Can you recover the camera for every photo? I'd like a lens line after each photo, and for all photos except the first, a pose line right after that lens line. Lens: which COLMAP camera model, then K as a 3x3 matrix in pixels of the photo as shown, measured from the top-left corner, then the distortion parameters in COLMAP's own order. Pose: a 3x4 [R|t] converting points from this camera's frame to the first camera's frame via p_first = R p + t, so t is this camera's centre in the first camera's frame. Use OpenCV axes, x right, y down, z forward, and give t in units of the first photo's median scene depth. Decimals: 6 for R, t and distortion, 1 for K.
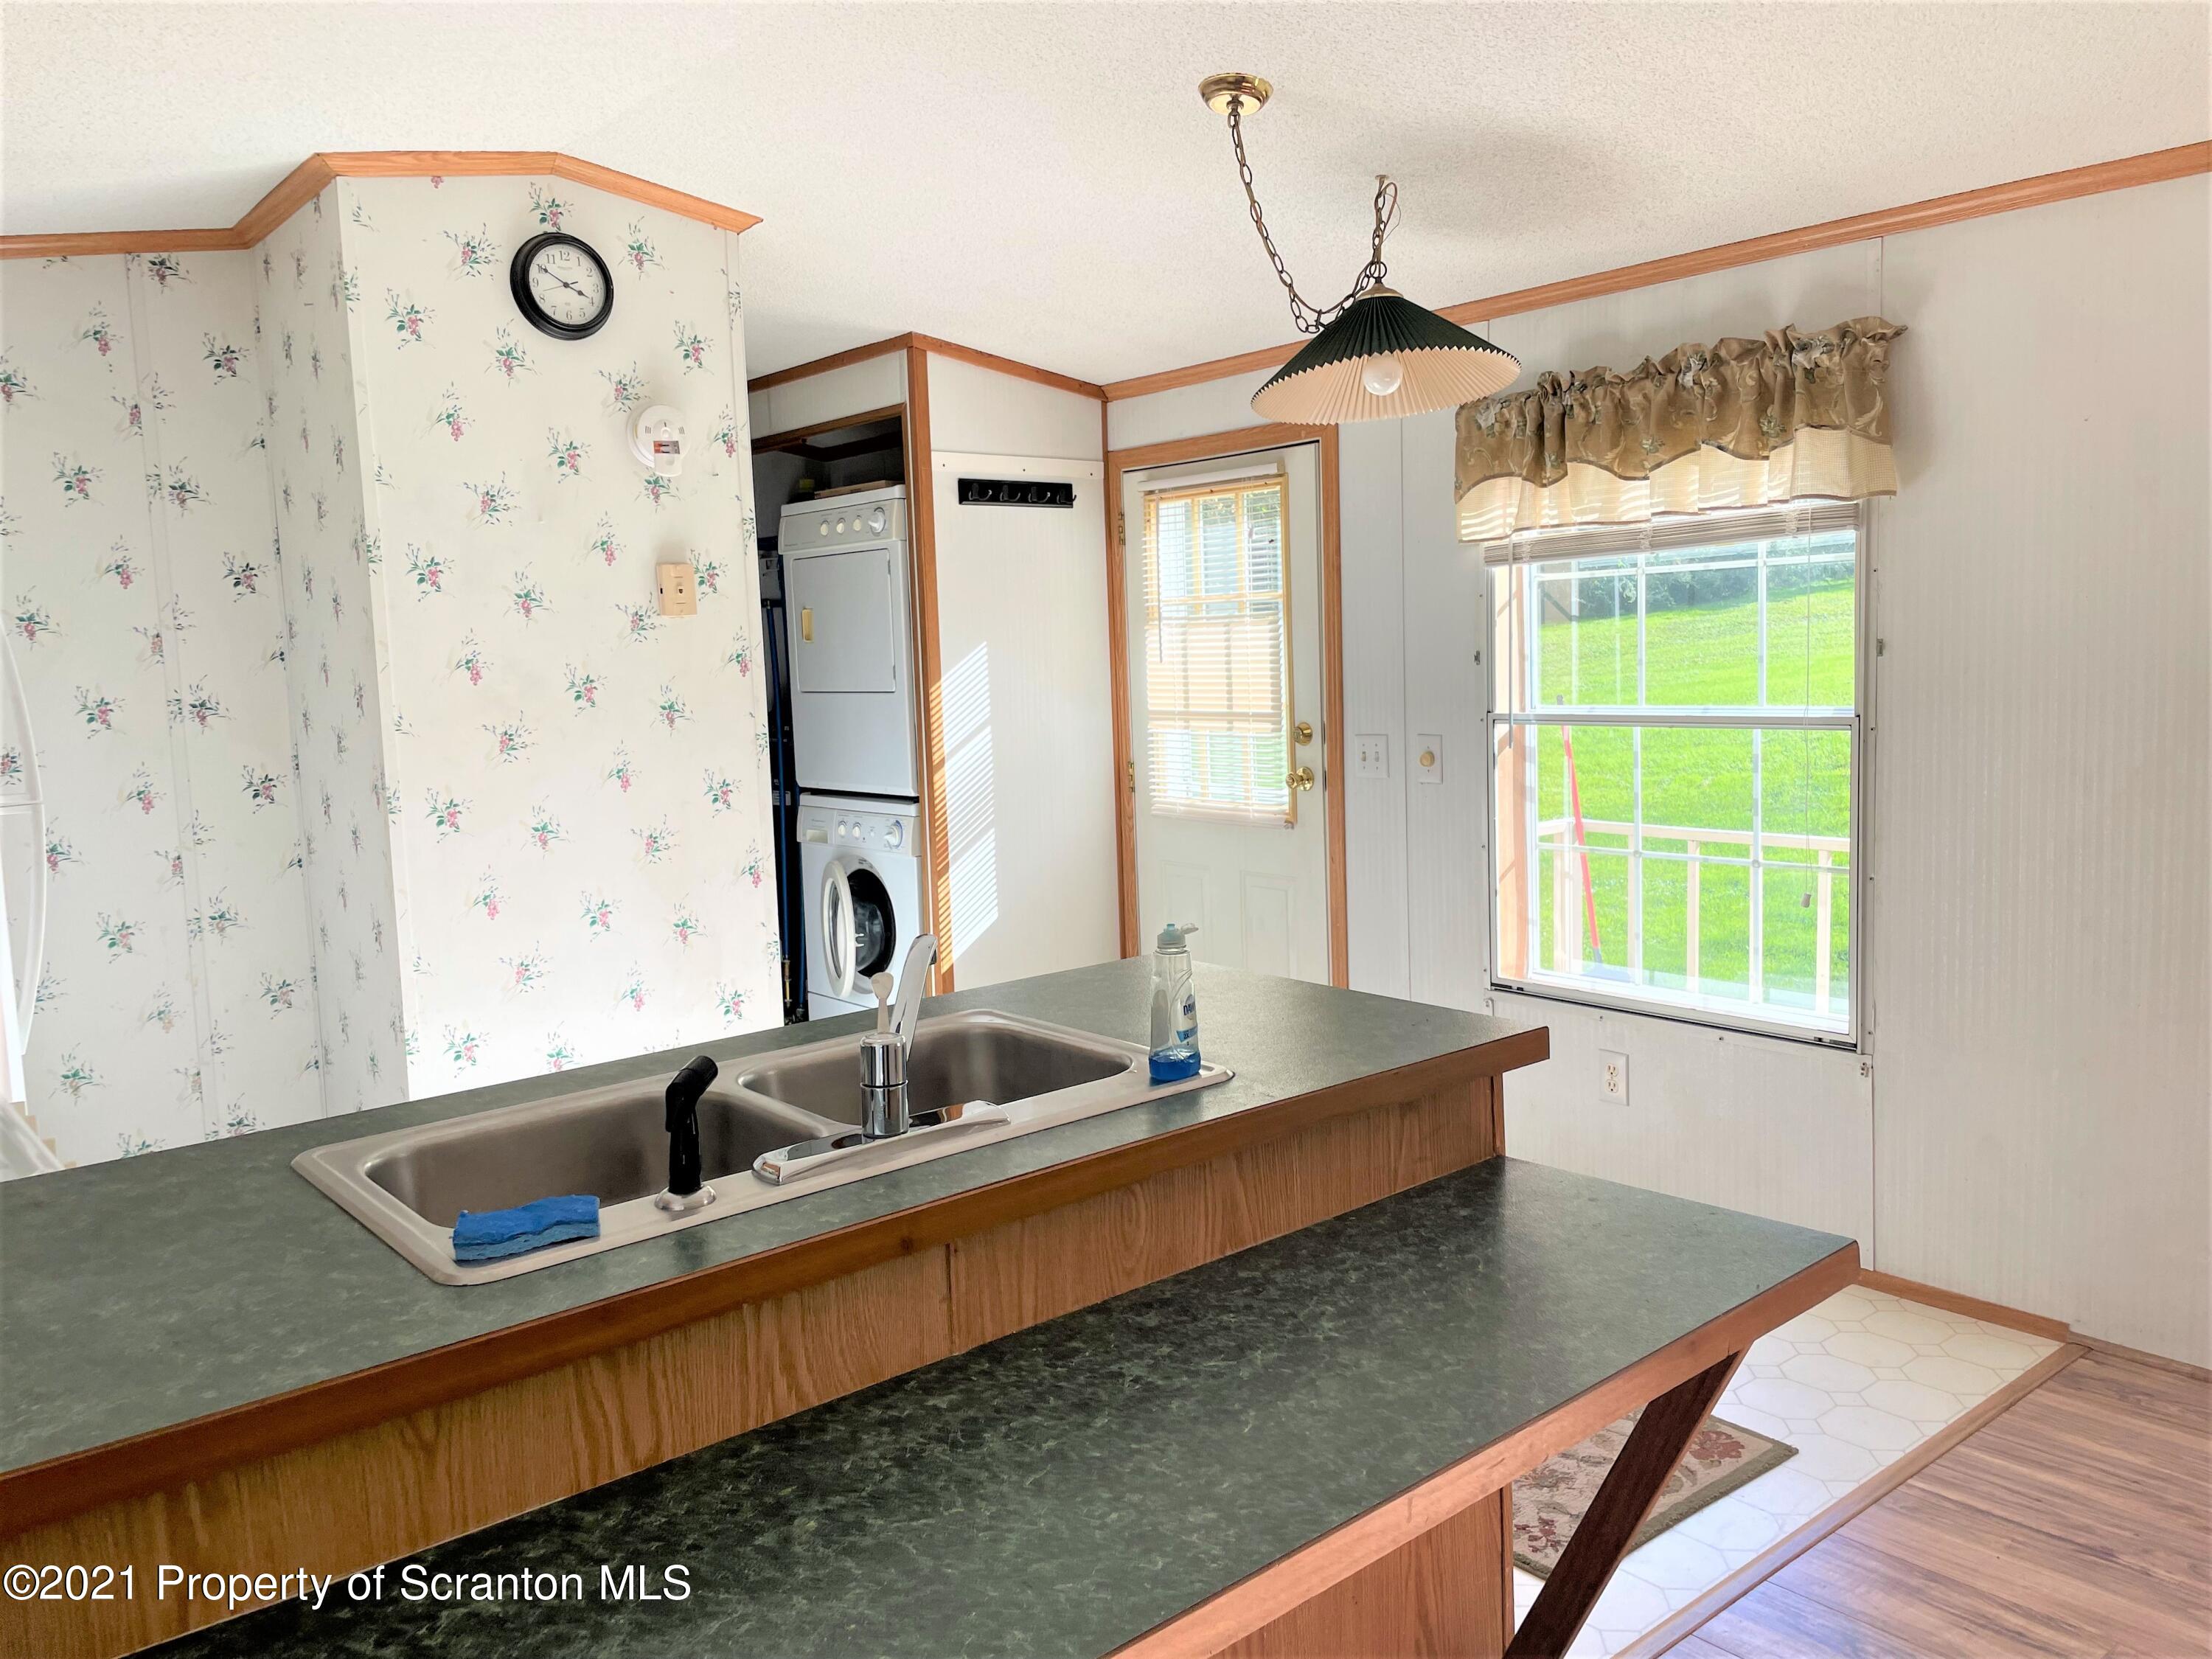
lens RADIAL K [[1668.1, 0, 1114.6], [0, 1668.1, 819.0], [0, 0, 1]] dist [0.089053, -0.116237]
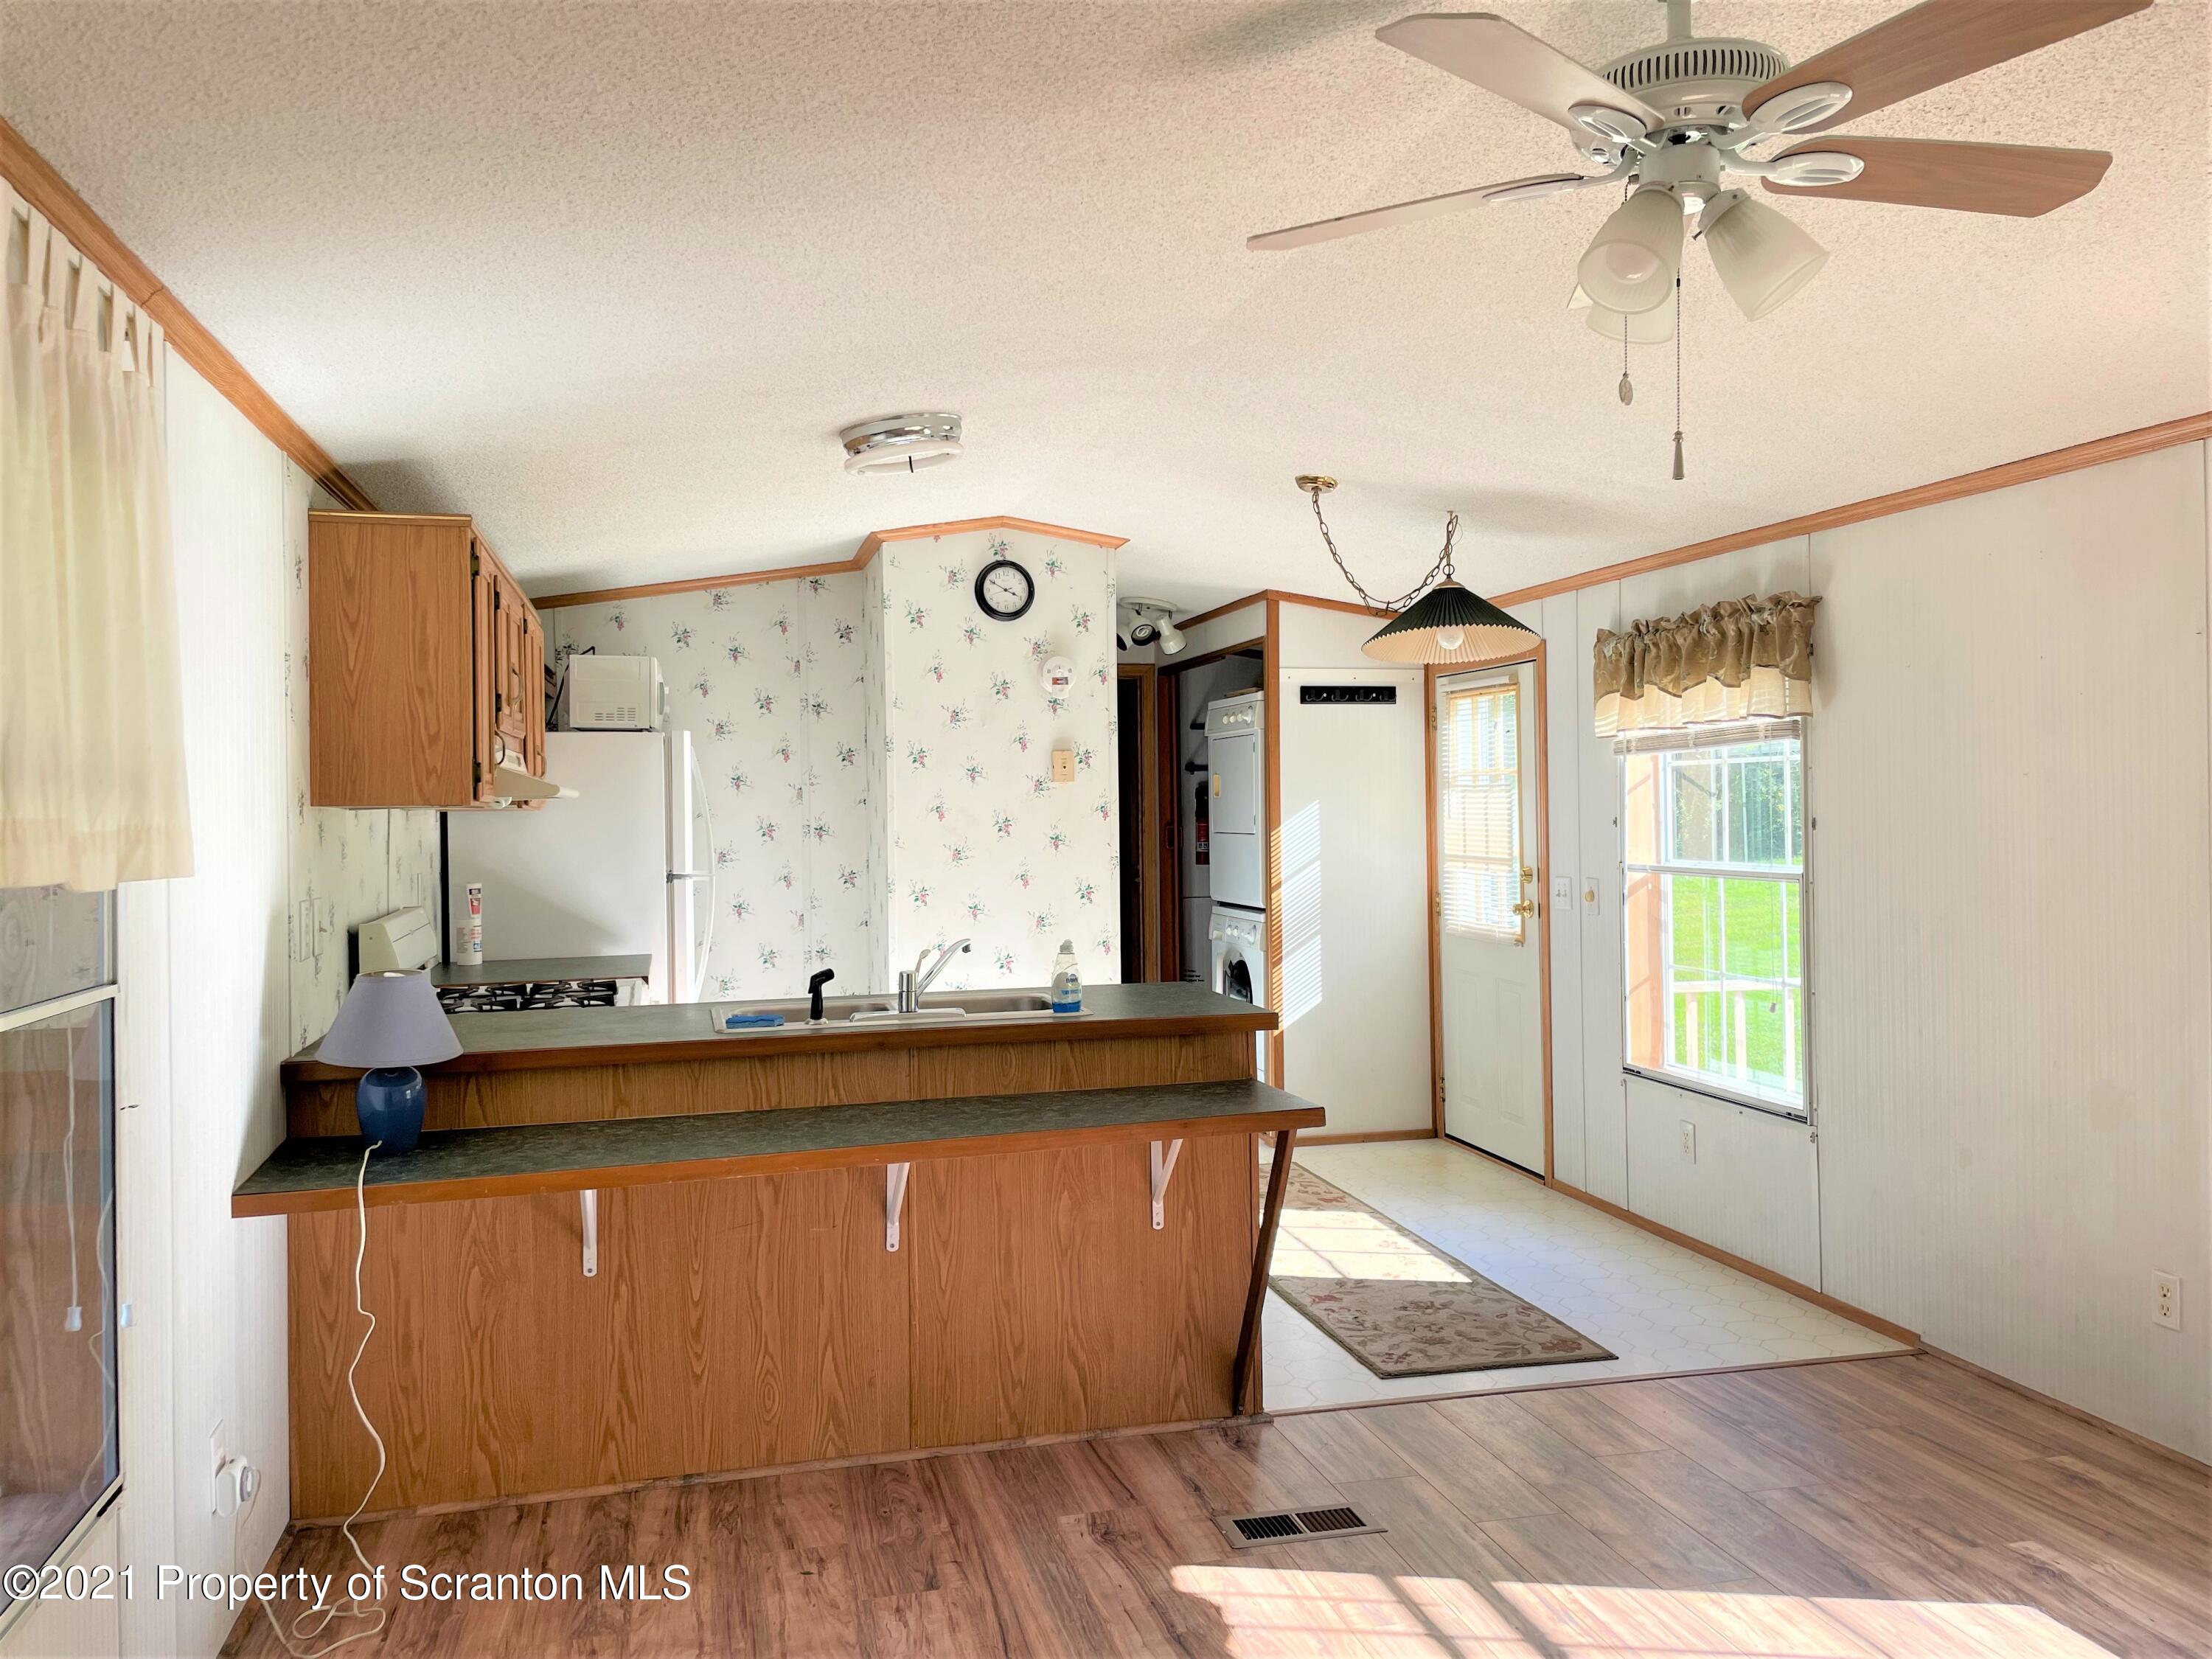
lens RADIAL K [[1668.1, 0, 1100.1], [0, 1668.1, 824.9], [0, 0, 1]] dist [0.089053, -0.116237]
pose [[0.903064, 0.029442, -0.428495, 0.469481], [-0.064559, 0.995618, -0.067651, 0.027250], [0.424625, 0.088756, 0.901008, -0.438952]]
